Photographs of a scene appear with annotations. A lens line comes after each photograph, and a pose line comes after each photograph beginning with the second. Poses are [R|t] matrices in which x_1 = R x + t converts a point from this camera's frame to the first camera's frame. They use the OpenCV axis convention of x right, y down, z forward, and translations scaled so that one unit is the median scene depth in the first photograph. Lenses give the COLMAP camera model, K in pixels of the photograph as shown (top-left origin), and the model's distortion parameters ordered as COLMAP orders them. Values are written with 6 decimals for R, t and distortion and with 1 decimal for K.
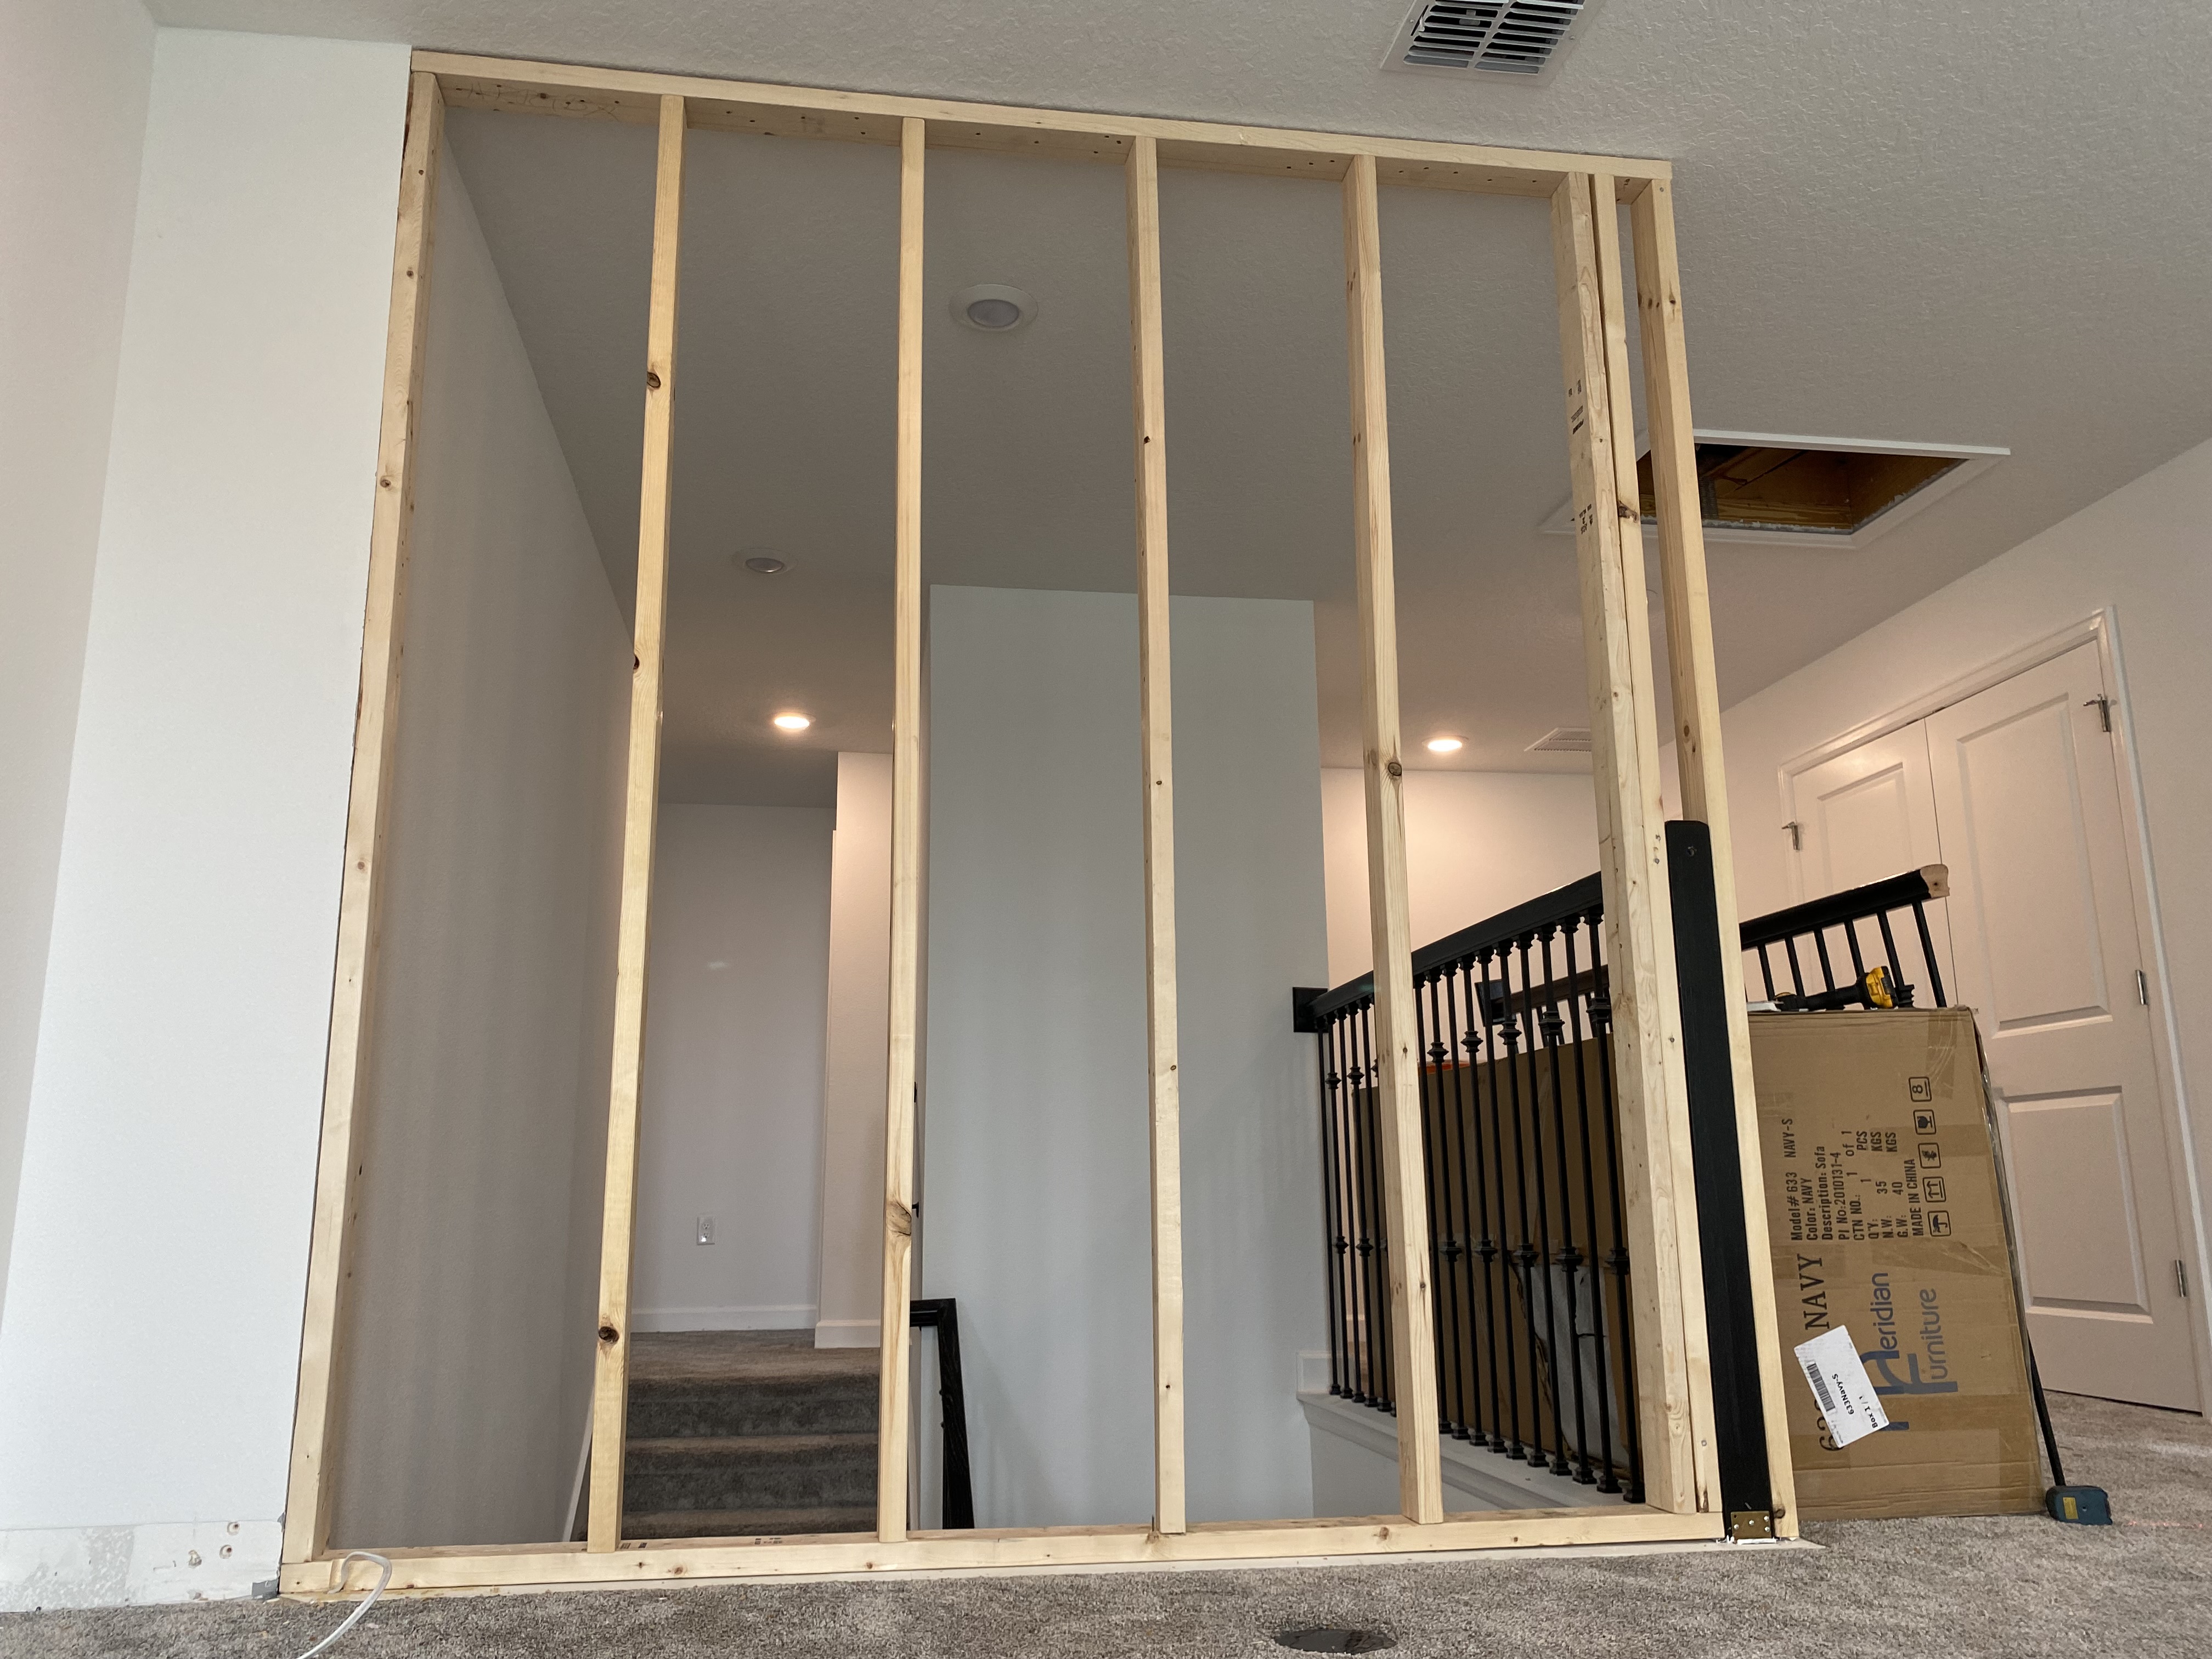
lens RADIAL K [[1710.6, 0, 1106.0], [0, 1710.6, 829.5], [0, 0, 1]] dist [-0.004868, -0.003216]
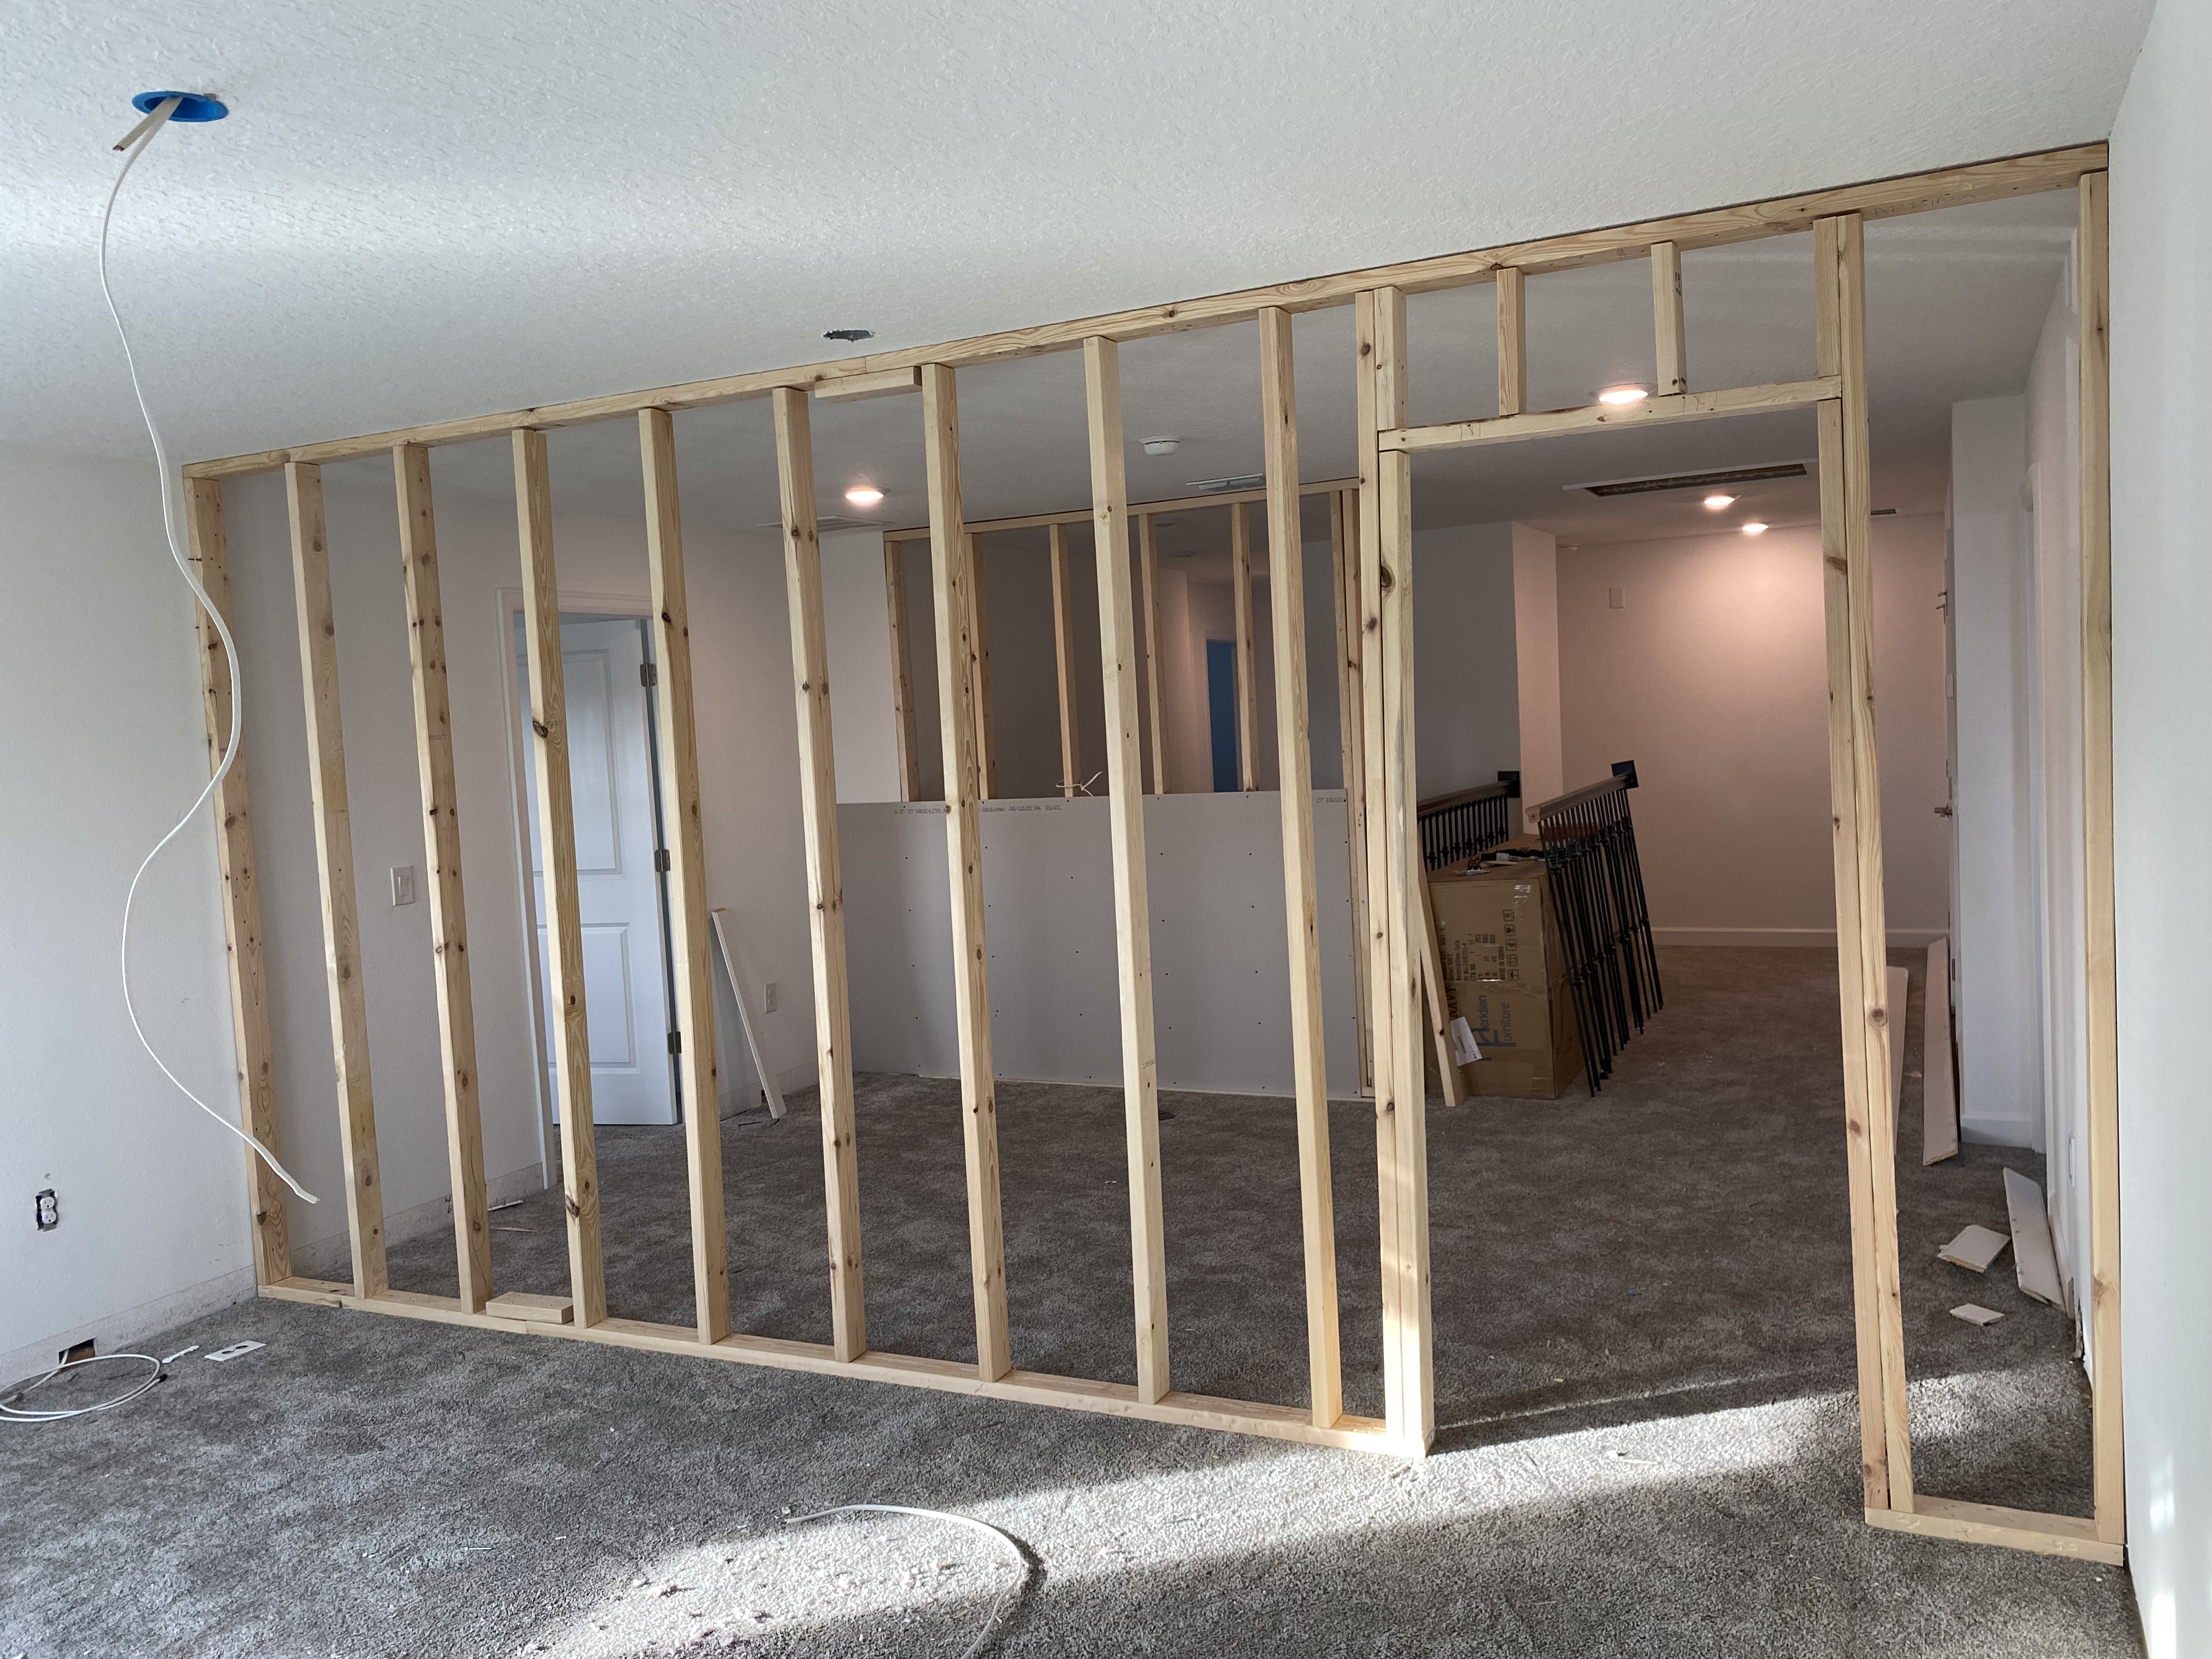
lens RADIAL K [[1710.6, 0, 1106.0], [0, 1710.6, 829.5], [0, 0, 1]] dist [-0.004868, -0.003216]
pose [[0.825084, 0.001752, -0.565007, 1.319521], [0.168806, 0.953557, 0.249466, -0.600297], [0.539203, -0.301207, 0.786469, -0.987920]]
